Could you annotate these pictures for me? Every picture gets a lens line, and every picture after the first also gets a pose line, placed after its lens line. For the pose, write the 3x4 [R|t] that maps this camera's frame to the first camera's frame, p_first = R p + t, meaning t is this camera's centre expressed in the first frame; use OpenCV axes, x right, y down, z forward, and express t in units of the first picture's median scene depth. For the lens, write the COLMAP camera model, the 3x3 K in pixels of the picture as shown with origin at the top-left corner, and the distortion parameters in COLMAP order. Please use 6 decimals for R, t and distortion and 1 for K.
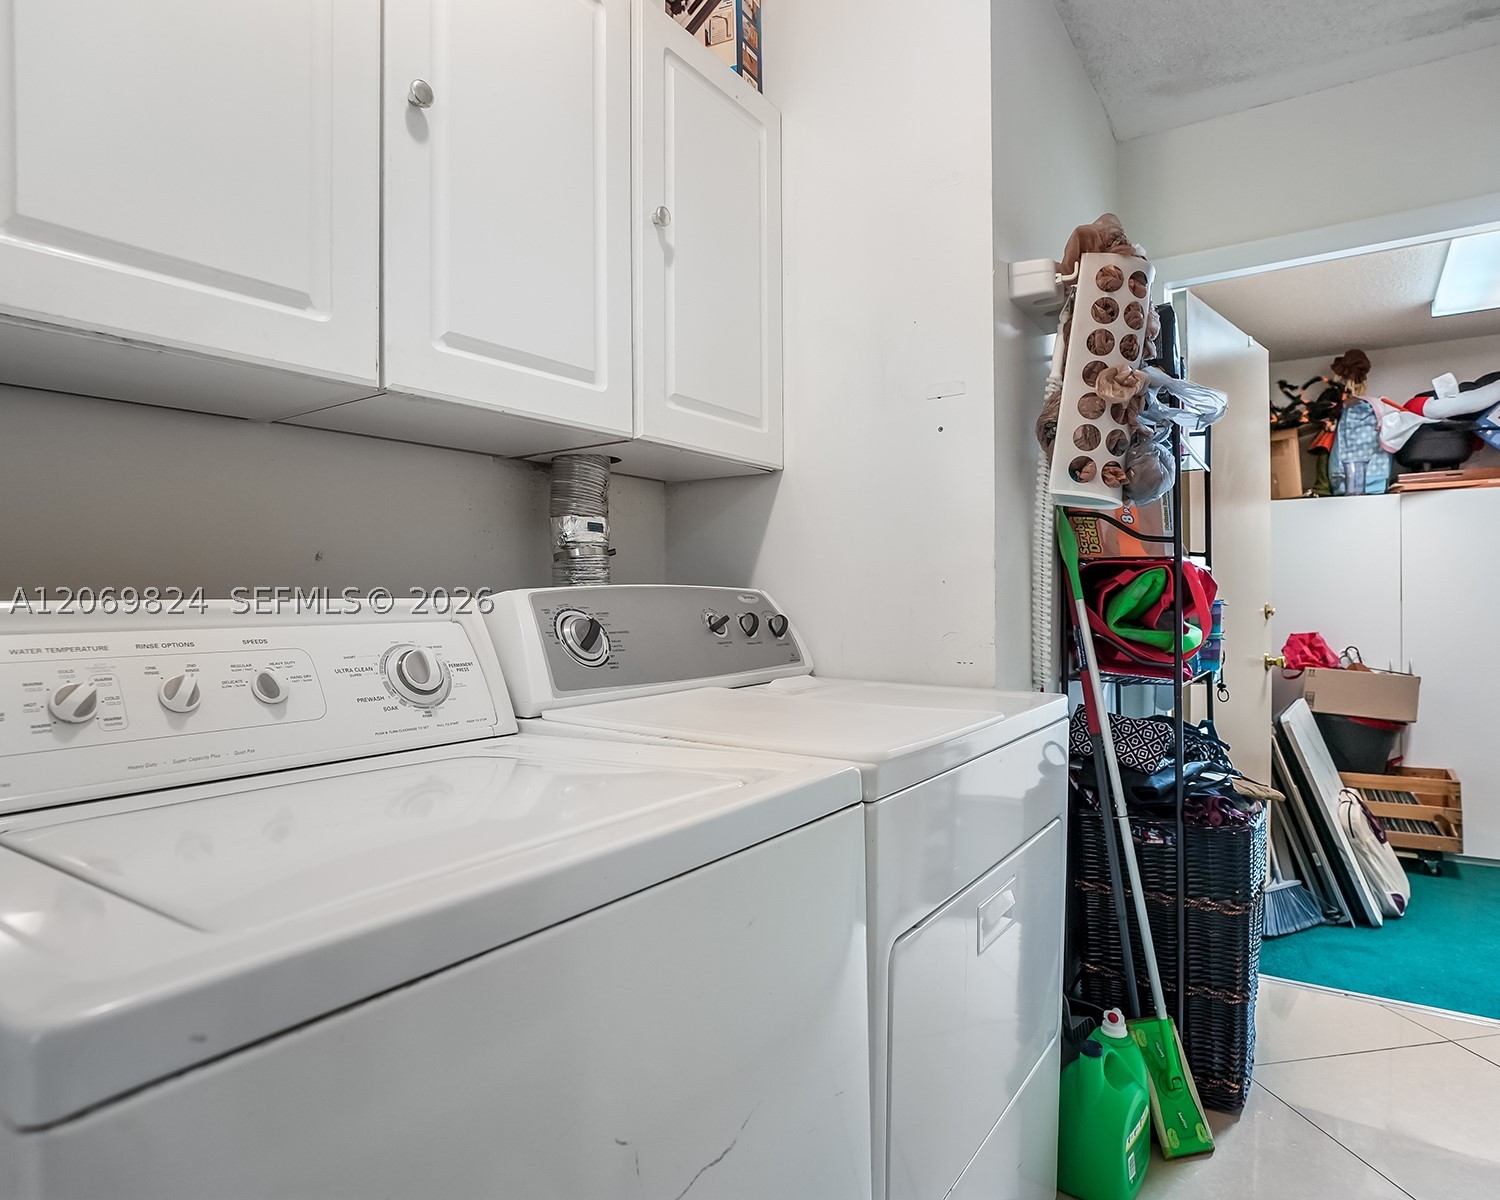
lens RADIAL K [[876.4, 0, 750.0], [0, 876.4, 600.0], [0, 0, 1]] dist [-0.016209, 0.001305]
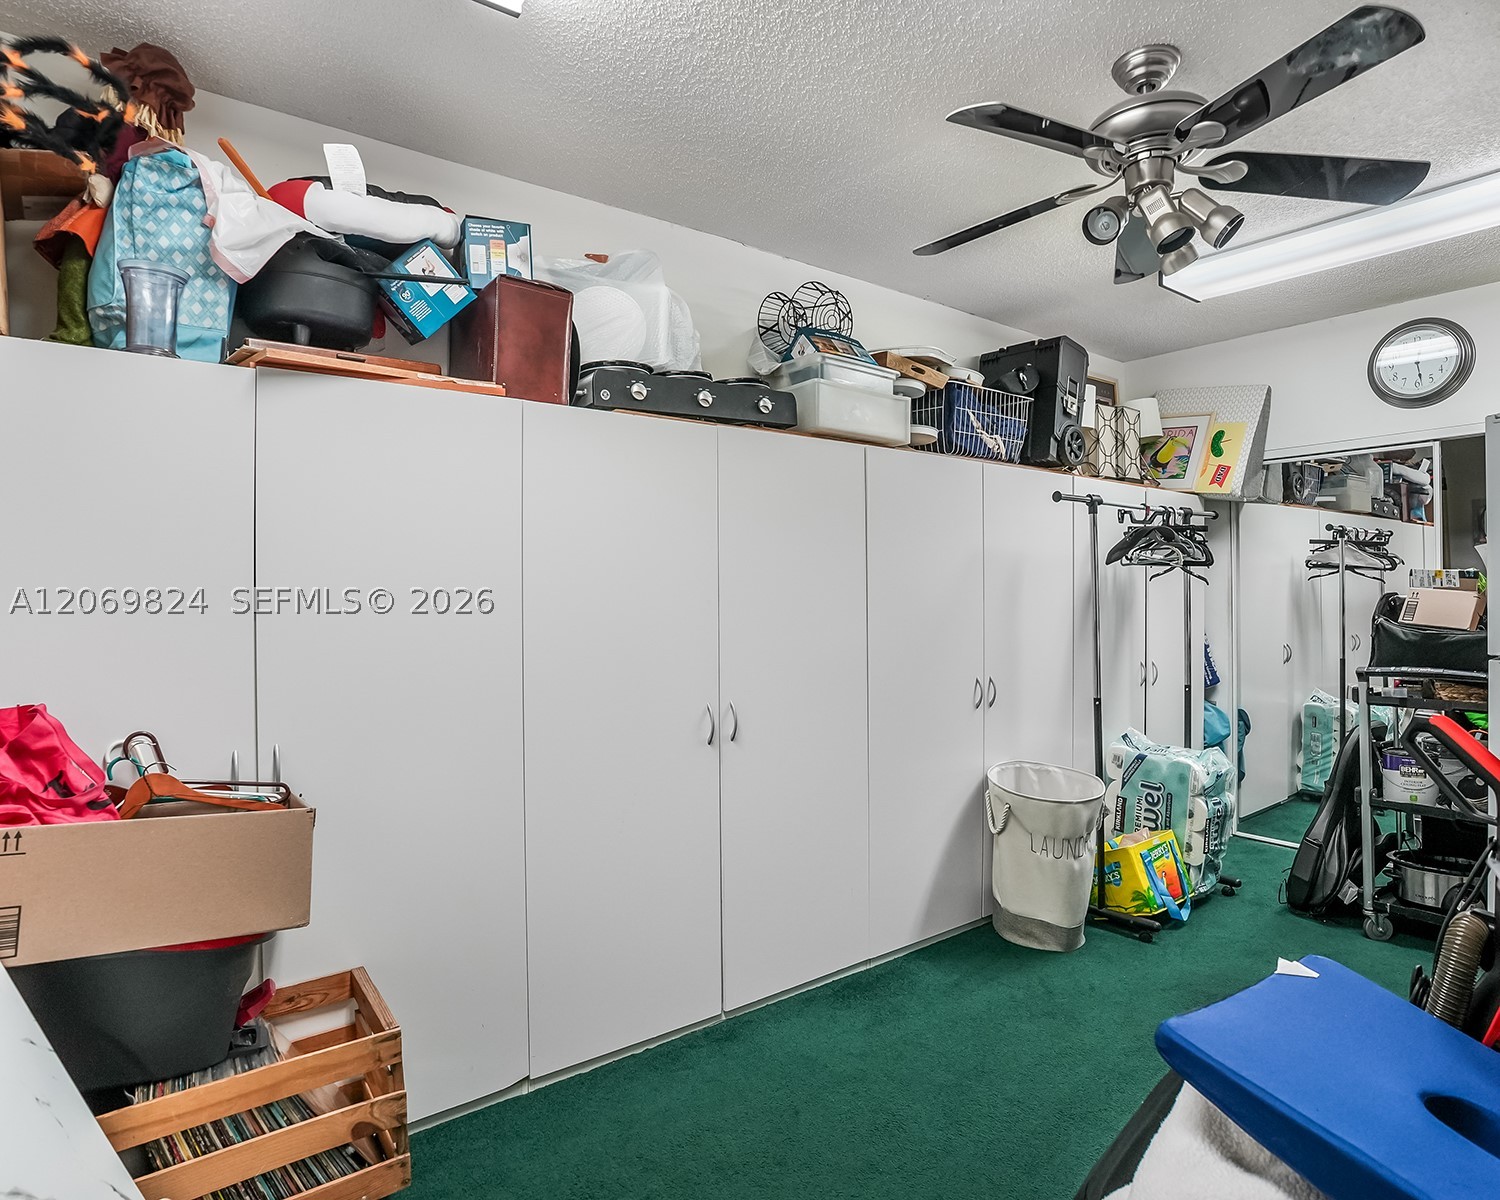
lens RADIAL K [[828.3, 0, 750.0], [0, 828.3, 600.0], [0, 0, 1]] dist [-0.074265, 0.030785]
pose [[0.307488, 0.011592, 0.951481, 0.427687], [0.006867, 0.999873, -0.014400, 0.001675], [-0.951527, 0.010962, 0.307369, 0.620460]]
